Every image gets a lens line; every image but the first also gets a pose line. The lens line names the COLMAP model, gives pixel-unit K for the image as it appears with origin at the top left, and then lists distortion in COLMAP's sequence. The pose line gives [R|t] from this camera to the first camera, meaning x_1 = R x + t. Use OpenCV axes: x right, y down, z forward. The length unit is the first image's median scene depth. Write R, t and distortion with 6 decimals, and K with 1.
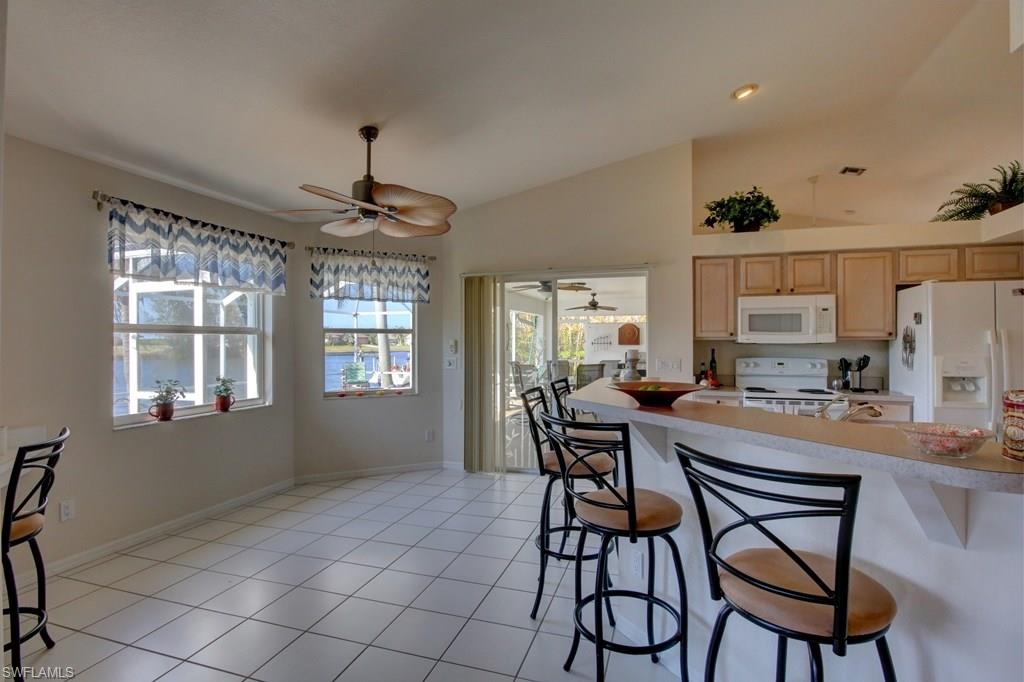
lens RADIAL K [[502.7, 0, 512.0], [0, 502.7, 340.0], [0, 0, 1]] dist [-0.016713, -0.000728]
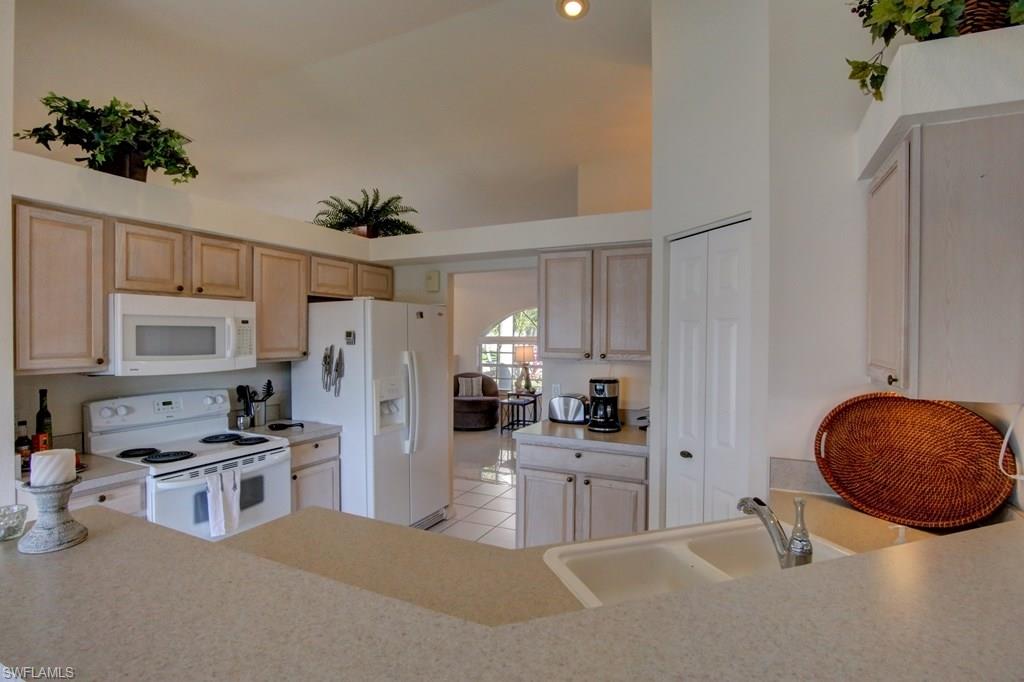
lens RADIAL K [[502.7, 0, 510.8], [0, 502.7, 340.1], [0, 0, 1]] dist [-0.016713, -0.000728]
pose [[0.155488, -0.010469, 0.987782, -0.018487], [-0.006232, 0.999914, 0.011578, -0.044075], [-0.987818, -0.007956, 0.155409, 0.496519]]
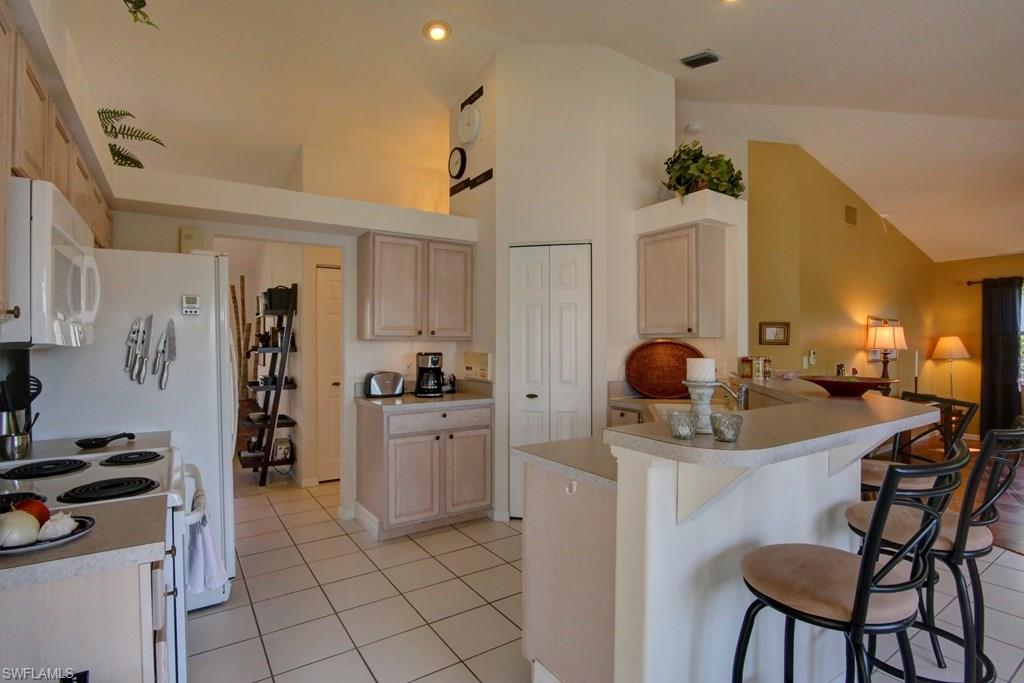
lens RADIAL K [[502.7, 0, 513.9], [0, 502.7, 341.7], [0, 0, 1]] dist [-0.016713, -0.000728]
pose [[-0.789099, -0.002582, 0.614261, 0.090260], [-0.001556, 0.999996, 0.002205, 0.001353], [-0.614264, 0.000784, -0.789100, 1.087141]]
